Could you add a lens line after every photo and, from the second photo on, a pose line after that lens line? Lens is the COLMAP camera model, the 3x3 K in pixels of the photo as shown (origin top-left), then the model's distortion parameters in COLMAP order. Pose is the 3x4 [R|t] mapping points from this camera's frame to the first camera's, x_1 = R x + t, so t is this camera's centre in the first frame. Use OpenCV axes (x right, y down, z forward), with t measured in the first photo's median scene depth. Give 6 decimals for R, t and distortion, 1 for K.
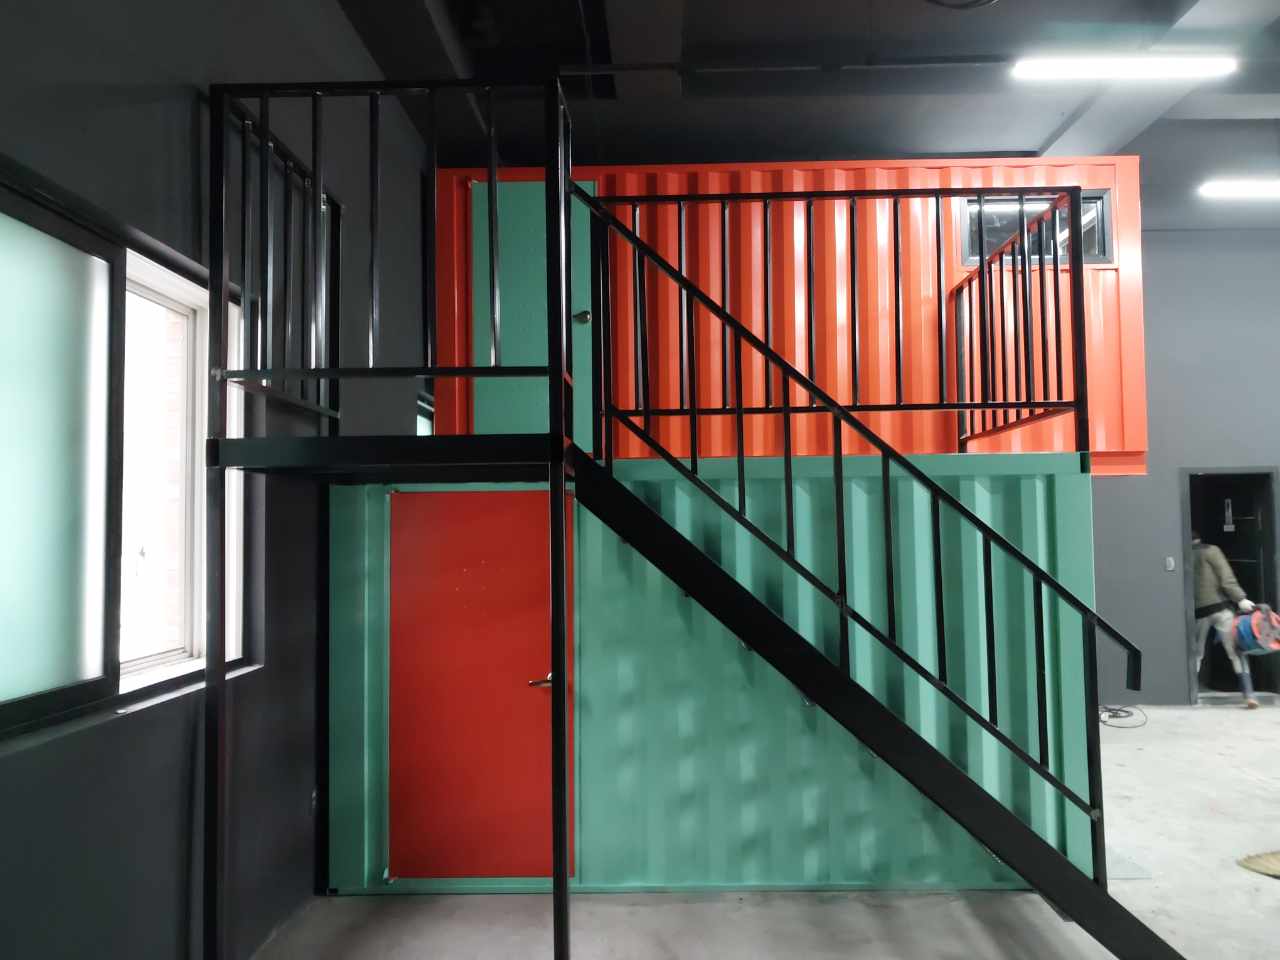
lens RADIAL K [[993.5, 0, 640.0], [0, 993.5, 480.0], [0, 0, 1]] dist [0.002343, 0.017404]
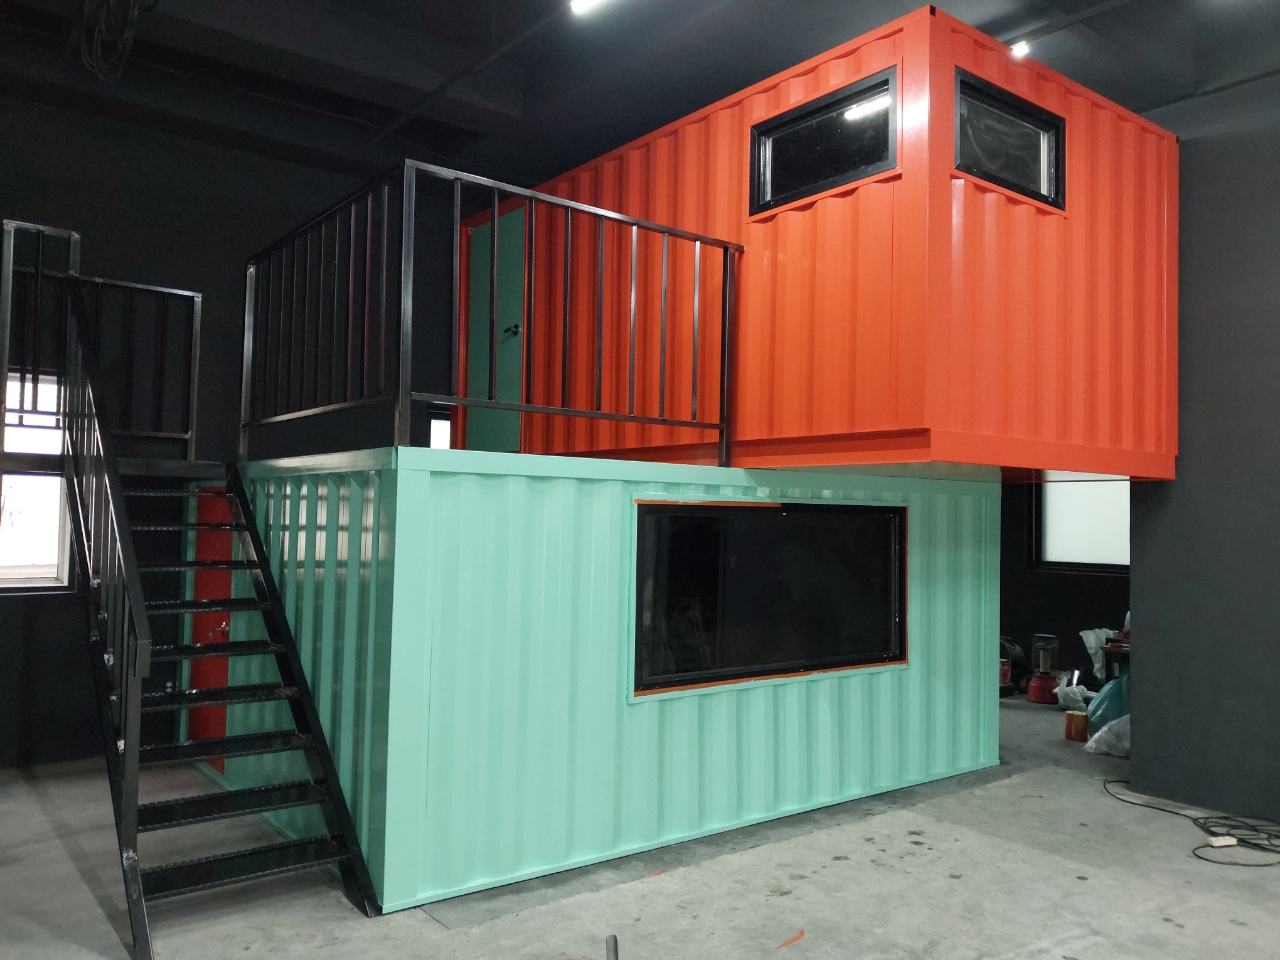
lens RADIAL K [[993.5, 0, 640.0], [0, 993.5, 480.0], [0, 0, 1]] dist [0.002343, 0.017404]
pose [[0.638100, -0.007379, -0.769918, 1.533983], [0.017181, 0.999842, 0.004656, -0.000419], [0.769761, -0.016199, 0.638126, 0.677281]]
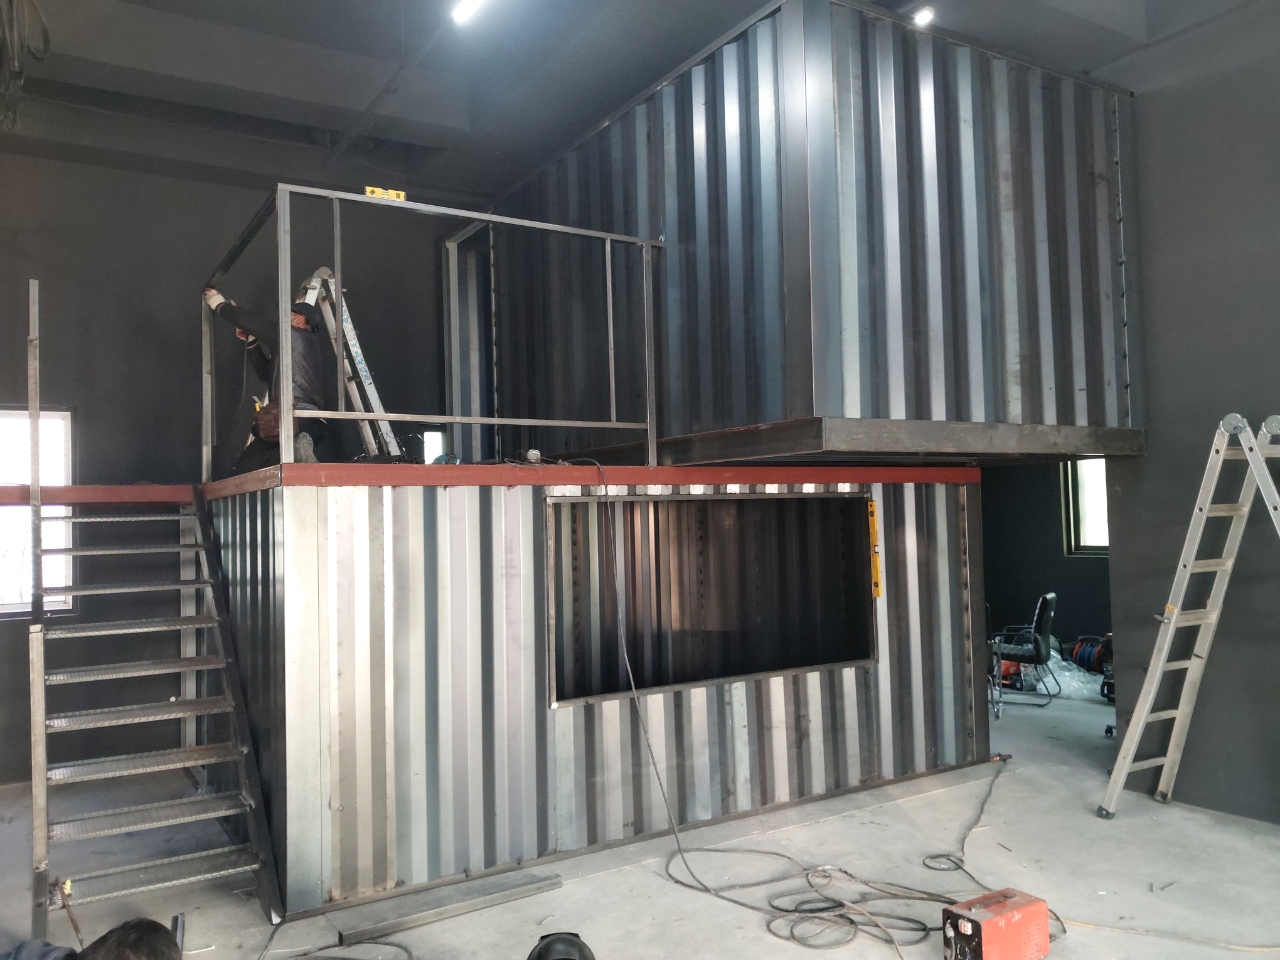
lens RADIAL K [[995.9, 0, 634.8], [0, 995.9, 477.1], [0, 0, 1]] dist [0.008203, -0.003522]
pose [[0.551194, -0.035483, -0.833622, 1.677064], [0.065887, 0.997827, 0.001092, 0.001849], [0.831772, -0.055526, 0.552334, 0.879845]]
